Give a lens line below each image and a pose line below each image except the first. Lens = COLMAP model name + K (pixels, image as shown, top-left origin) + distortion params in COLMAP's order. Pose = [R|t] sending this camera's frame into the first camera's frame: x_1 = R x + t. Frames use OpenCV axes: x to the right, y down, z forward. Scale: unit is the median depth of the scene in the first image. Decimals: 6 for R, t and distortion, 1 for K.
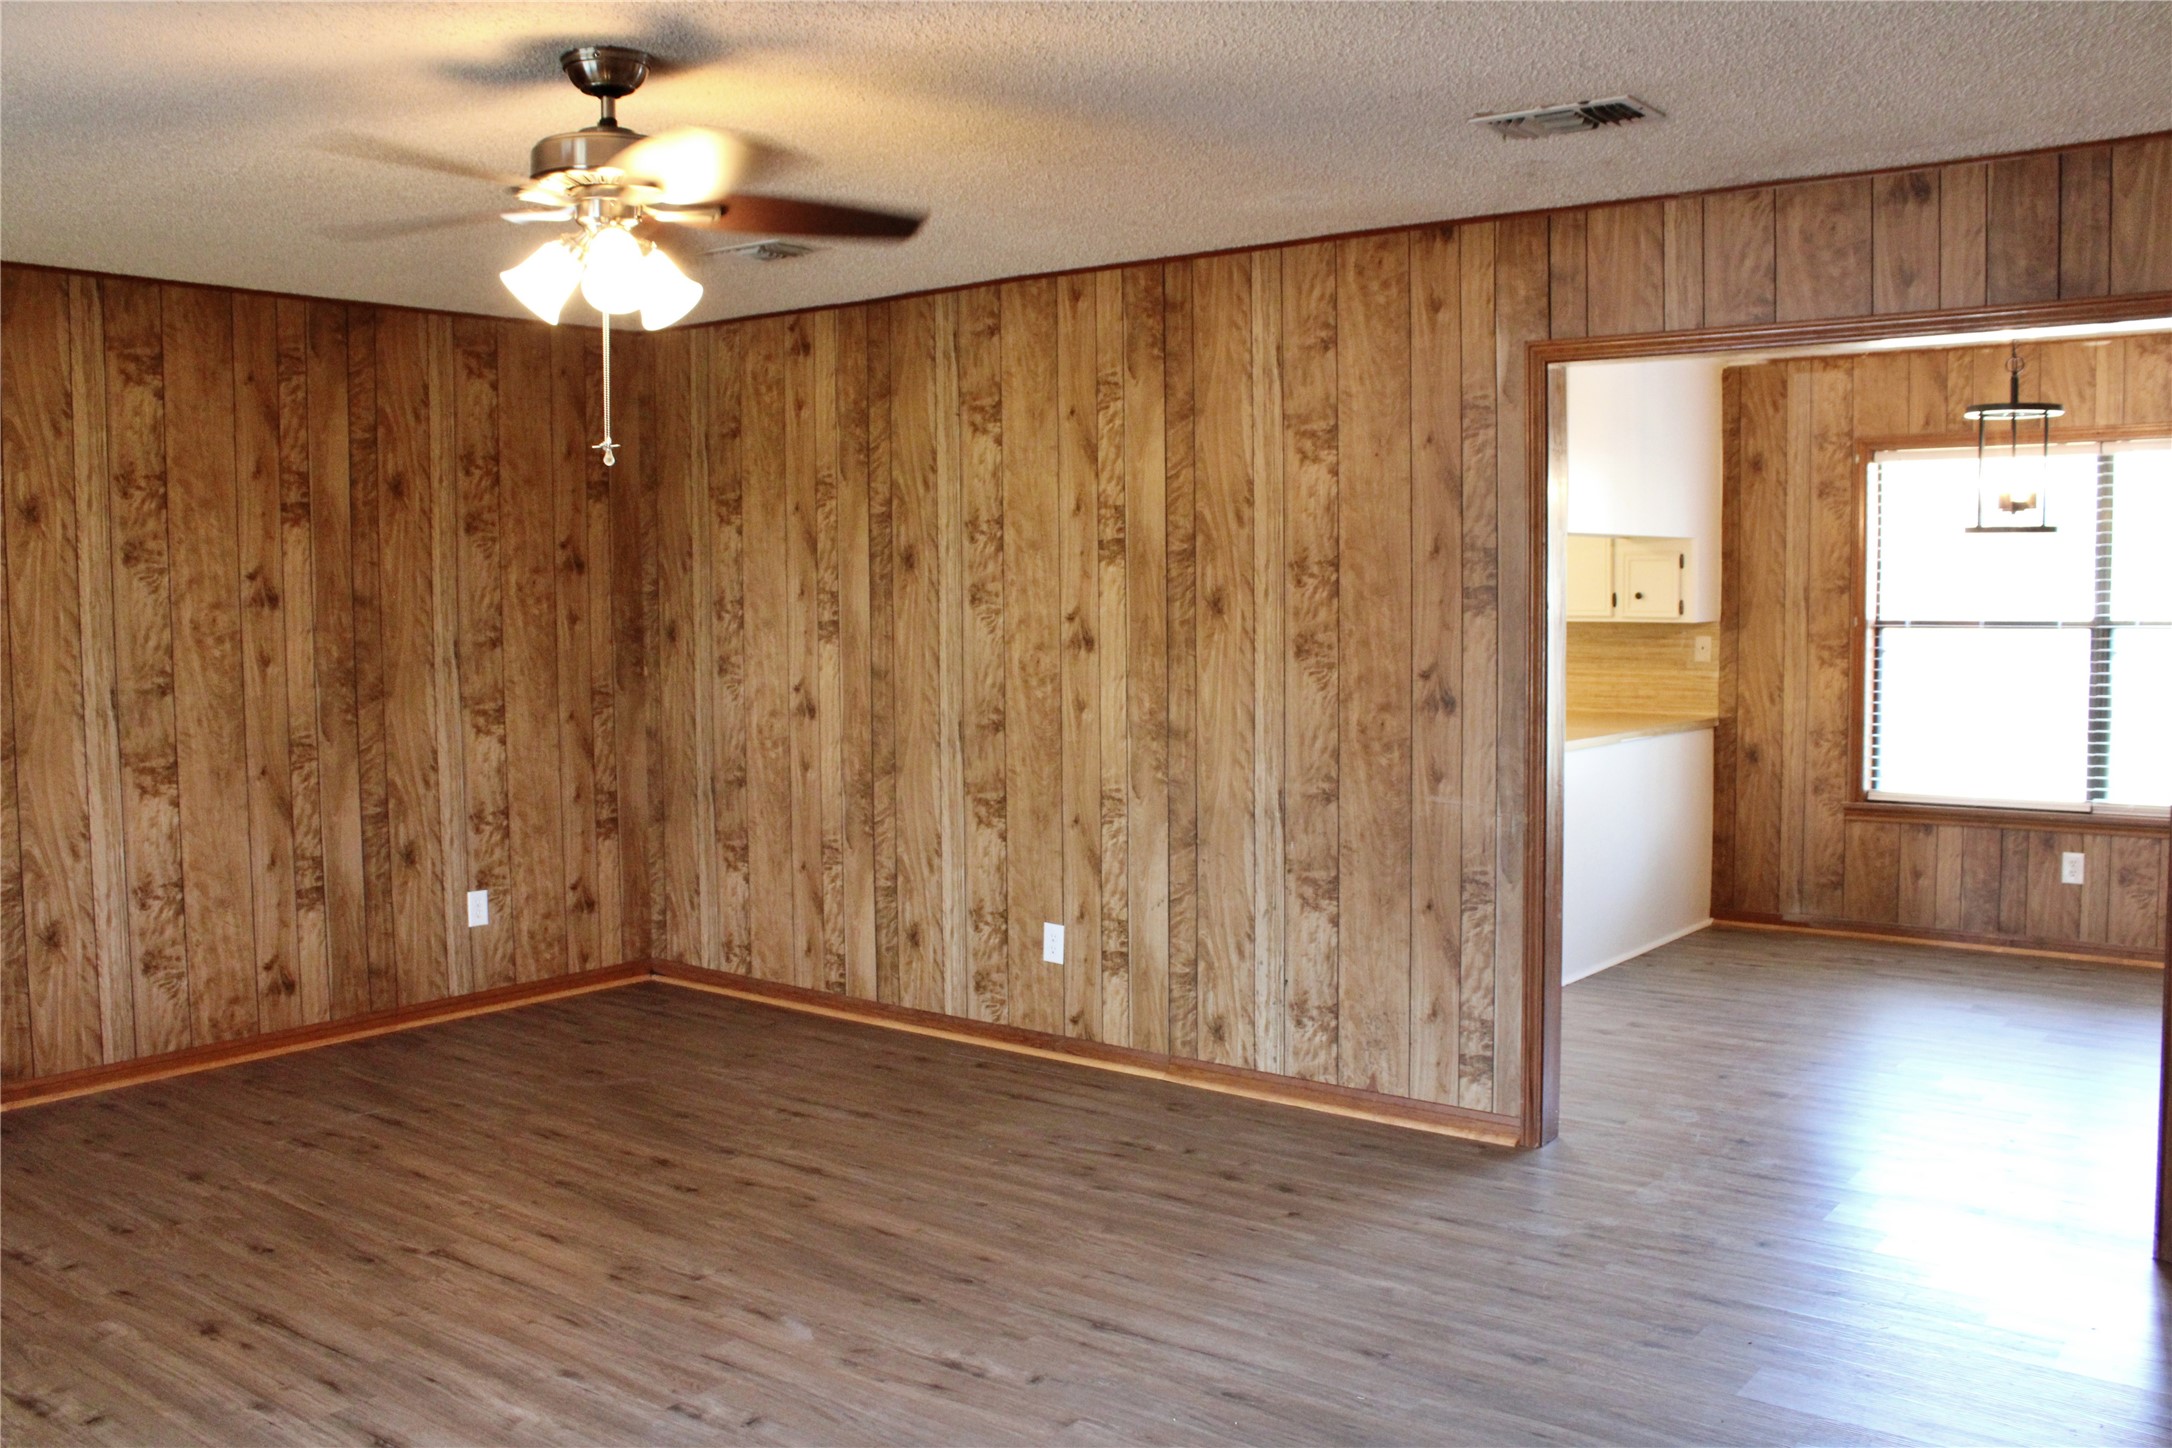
lens RADIAL K [[1842.4, 0, 1074.0], [0, 1842.4, 728.8], [0, 0, 1]] dist [-0.154872, 0.115795]
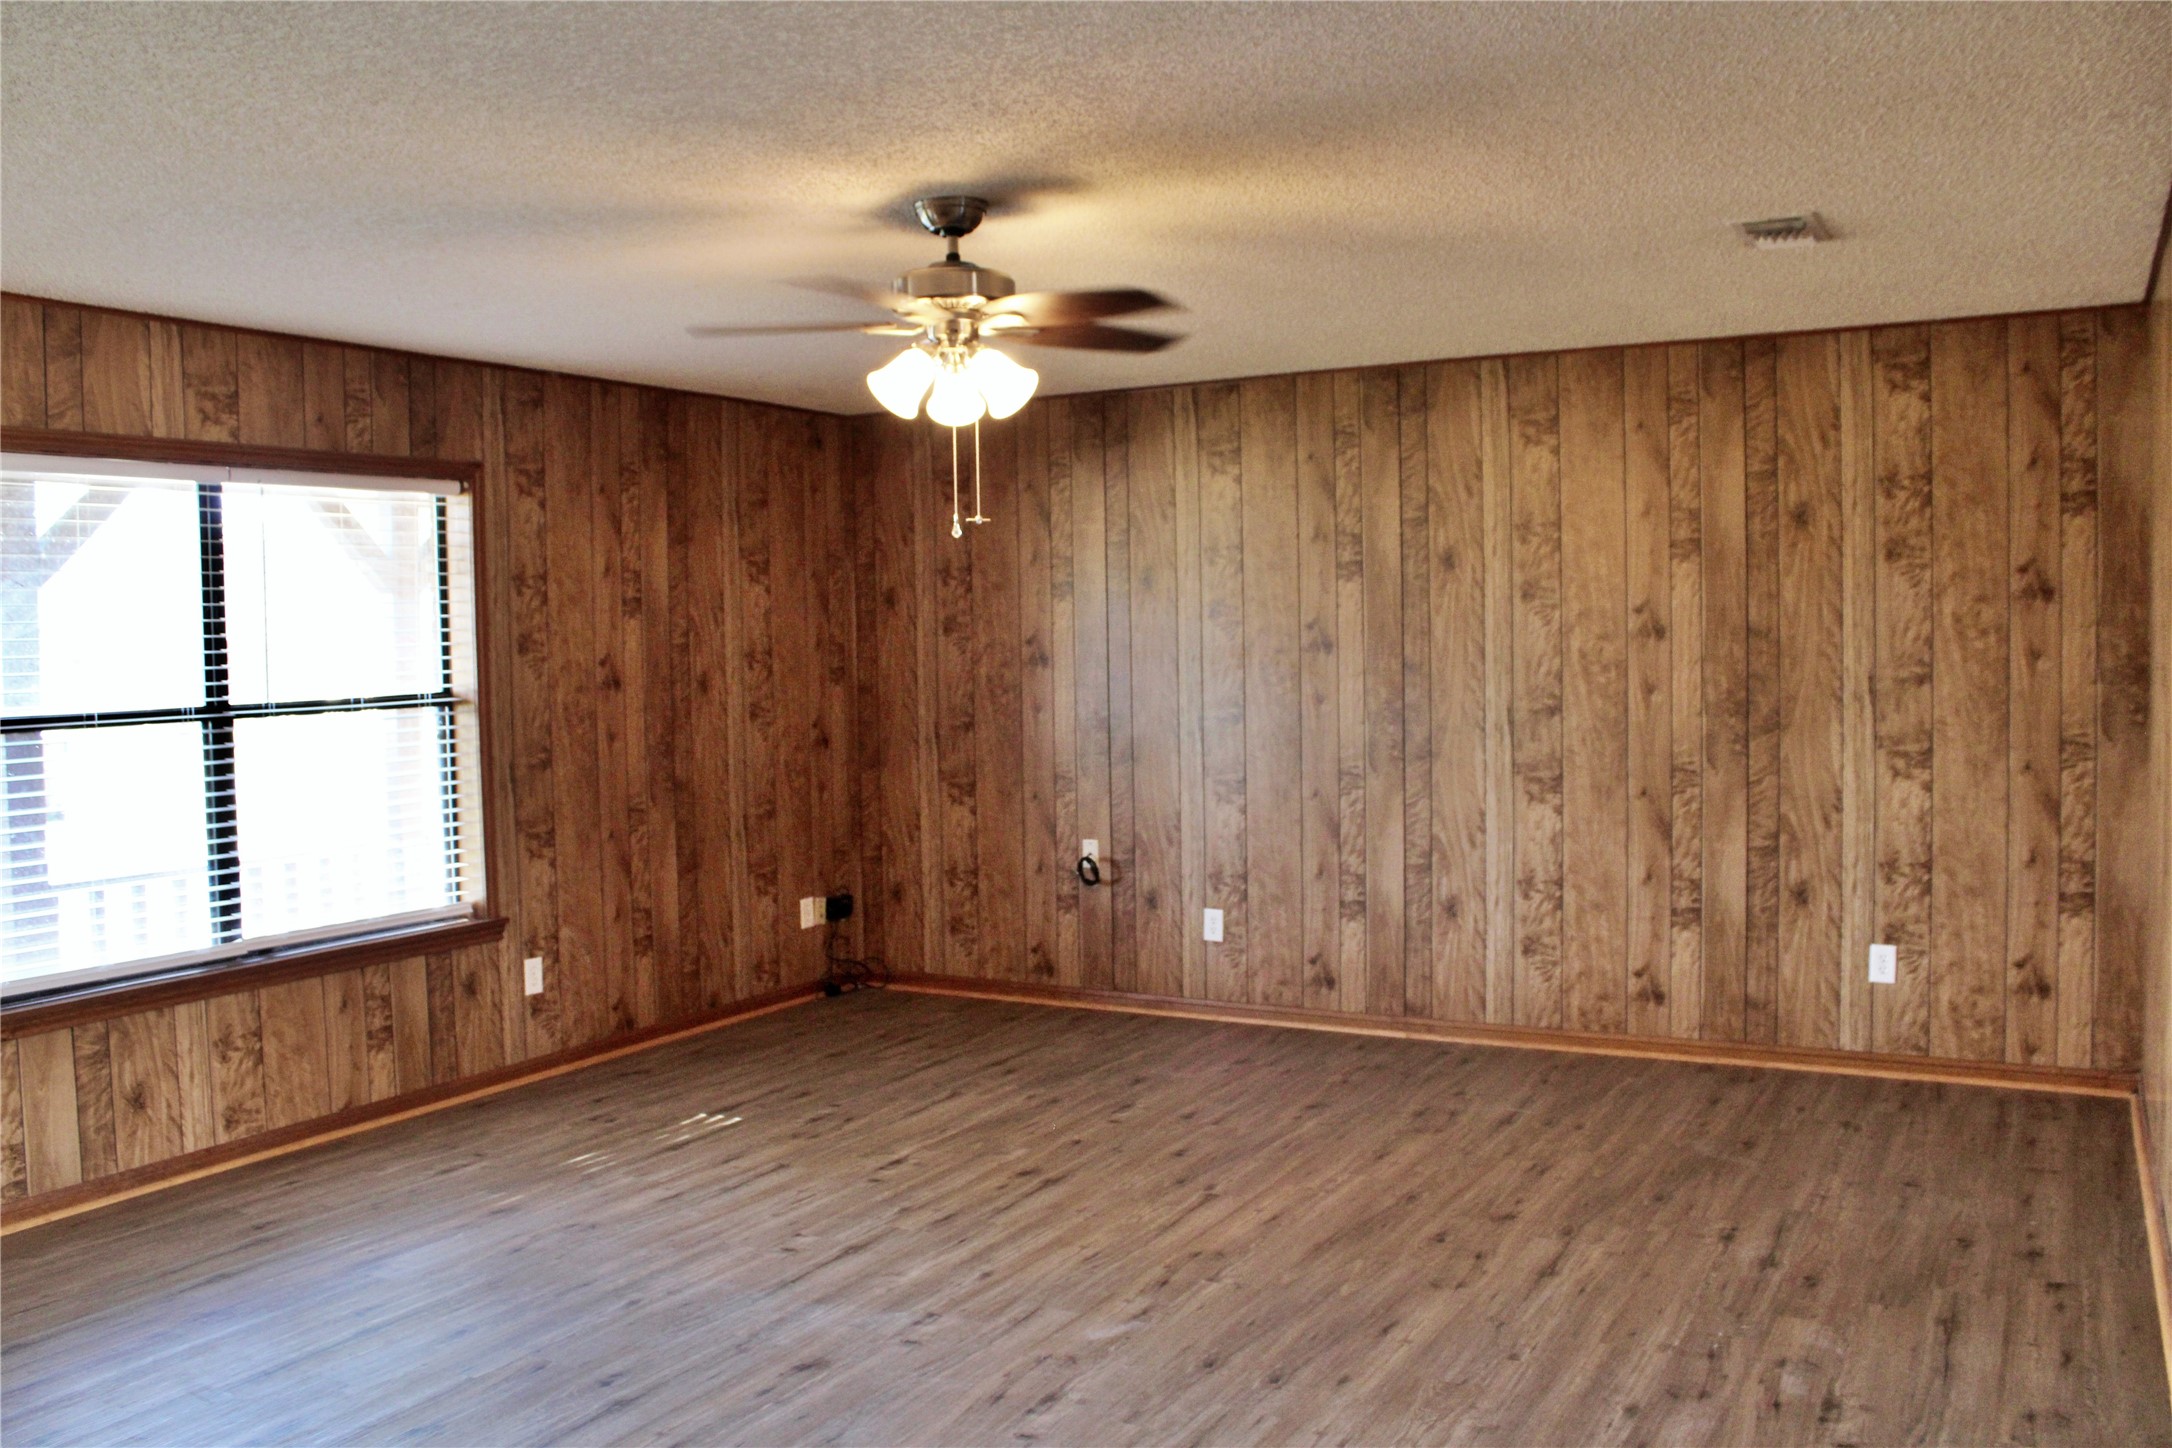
lens RADIAL K [[1842.4, 0, 1143.0], [0, 1842.4, 715.2], [0, 0, 1]] dist [-0.154872, 0.115795]
pose [[0.174149, 0.049961, -0.983451, 0.649137], [-0.056901, 0.997554, 0.040602, -0.056348], [0.983074, 0.048889, 0.176565, 0.589789]]
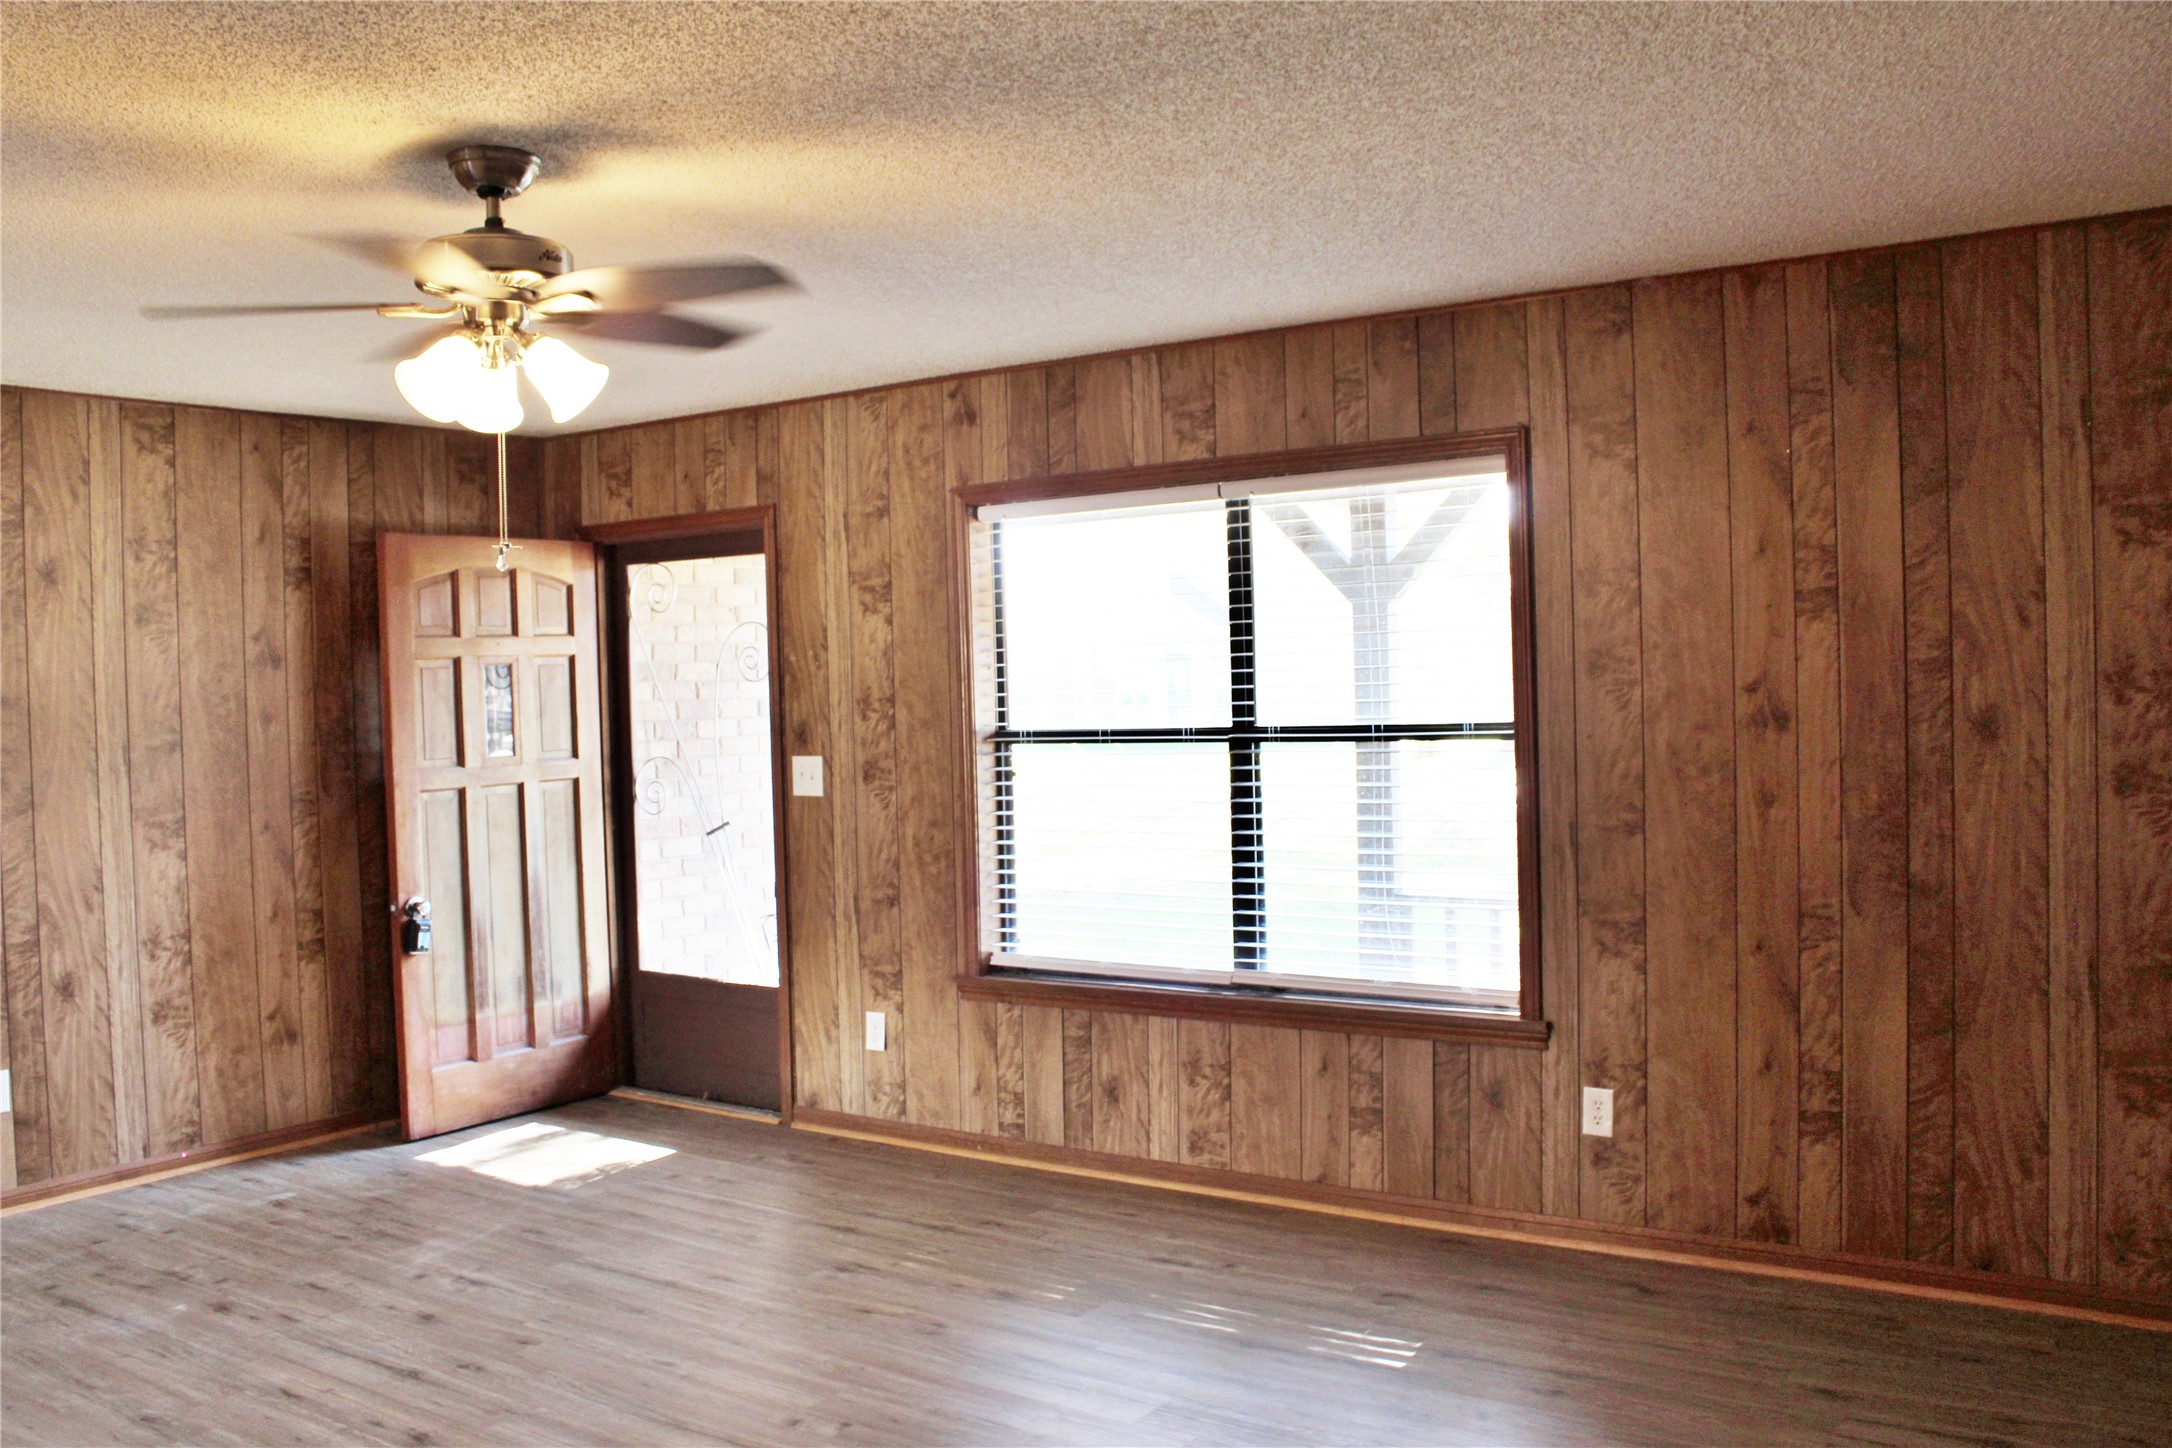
lens RADIAL K [[1842.4, 0, 1108.3], [0, 1842.4, 727.6], [0, 0, 1]] dist [-0.154872, 0.115795]
pose [[-0.997845, 0.033993, -0.056127, -0.346641], [0.028331, 0.994707, 0.098771, -0.094619], [0.059187, 0.096968, -0.993526, 1.285394]]
